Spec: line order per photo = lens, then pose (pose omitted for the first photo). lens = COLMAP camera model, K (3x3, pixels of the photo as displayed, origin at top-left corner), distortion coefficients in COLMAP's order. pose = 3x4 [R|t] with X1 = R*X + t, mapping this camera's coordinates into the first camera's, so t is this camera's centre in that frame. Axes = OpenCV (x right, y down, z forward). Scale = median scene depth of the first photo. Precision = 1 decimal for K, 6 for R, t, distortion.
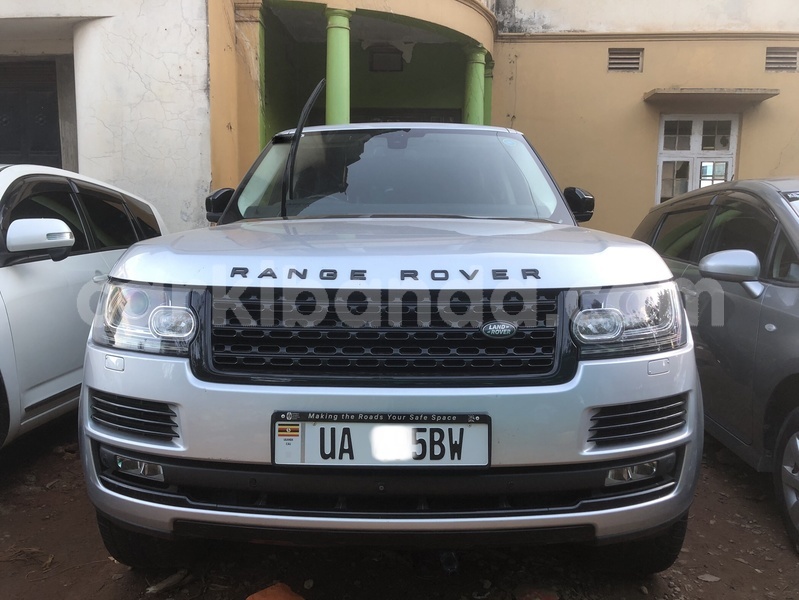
lens RADIAL K [[658.9, 0, 399.5], [0, 658.9, 300.0], [0, 0, 1]] dist [0.000010, 0.010033]
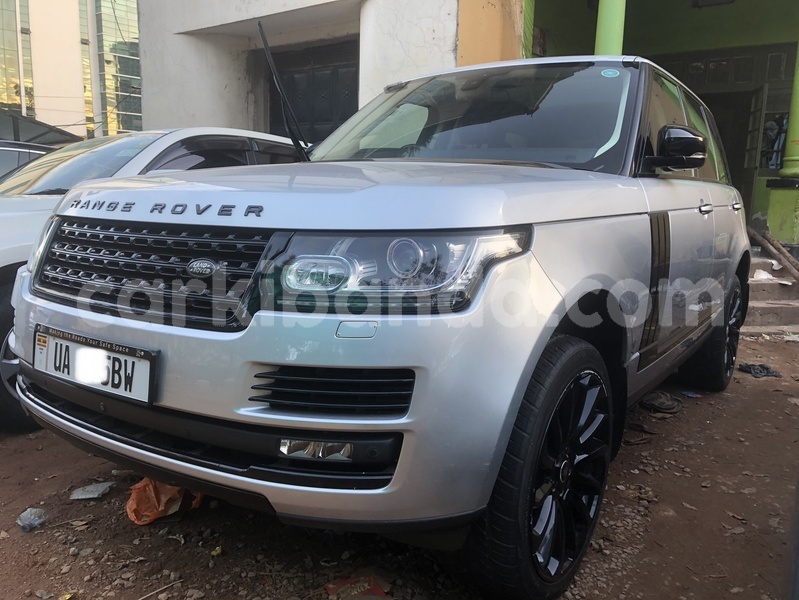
lens RADIAL K [[626.3, 0, 399.5], [0, 626.3, 300.0], [0, 0, 1]] dist [0.039823, -0.000197]
pose [[0.846811, 0.100613, -0.522290, 0.884308], [-0.066769, 0.994287, 0.083282, -0.003242], [0.527686, -0.035652, 0.848691, 0.391857]]
